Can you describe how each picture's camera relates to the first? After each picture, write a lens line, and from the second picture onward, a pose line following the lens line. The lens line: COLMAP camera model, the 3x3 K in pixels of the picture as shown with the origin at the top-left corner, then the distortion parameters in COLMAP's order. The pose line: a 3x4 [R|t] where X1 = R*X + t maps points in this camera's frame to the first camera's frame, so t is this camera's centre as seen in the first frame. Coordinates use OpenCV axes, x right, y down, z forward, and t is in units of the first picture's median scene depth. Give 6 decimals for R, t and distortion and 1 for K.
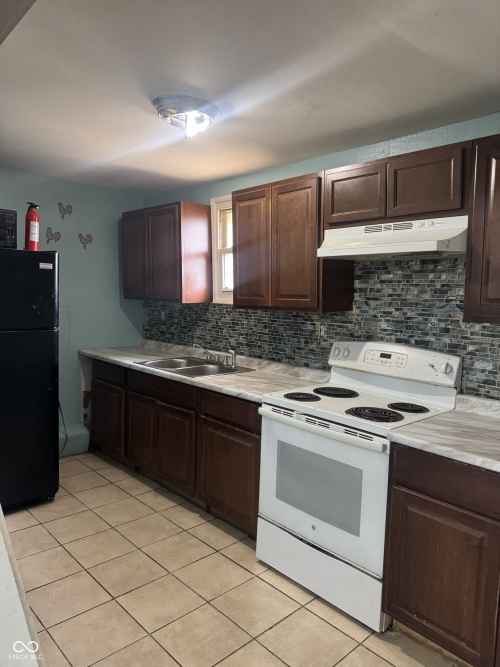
lens RADIAL K [[478.8, 0, 251.6], [0, 478.8, 336.5], [0, 0, 1]] dist [0.137595, -0.252637]
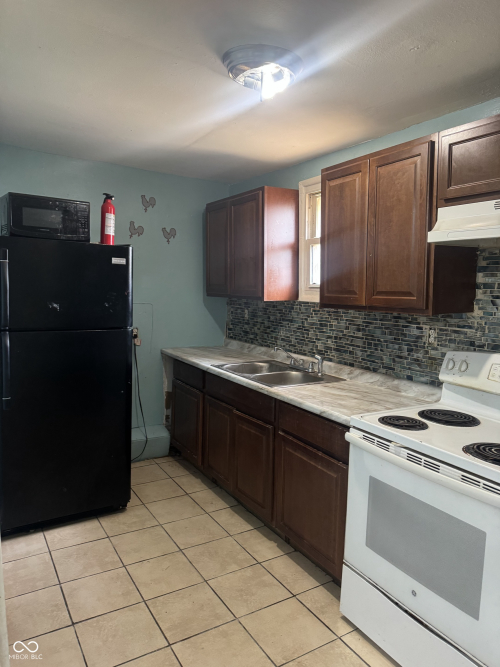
lens RADIAL K [[478.8, 0, 251.6], [0, 478.8, 336.5], [0, 0, 1]] dist [0.137595, -0.252637]
pose [[0.979432, 0.020011, -0.200779, 0.016424], [-0.018321, 0.999779, 0.010272, -0.014657], [0.200940, -0.006382, 0.979583, 0.146755]]
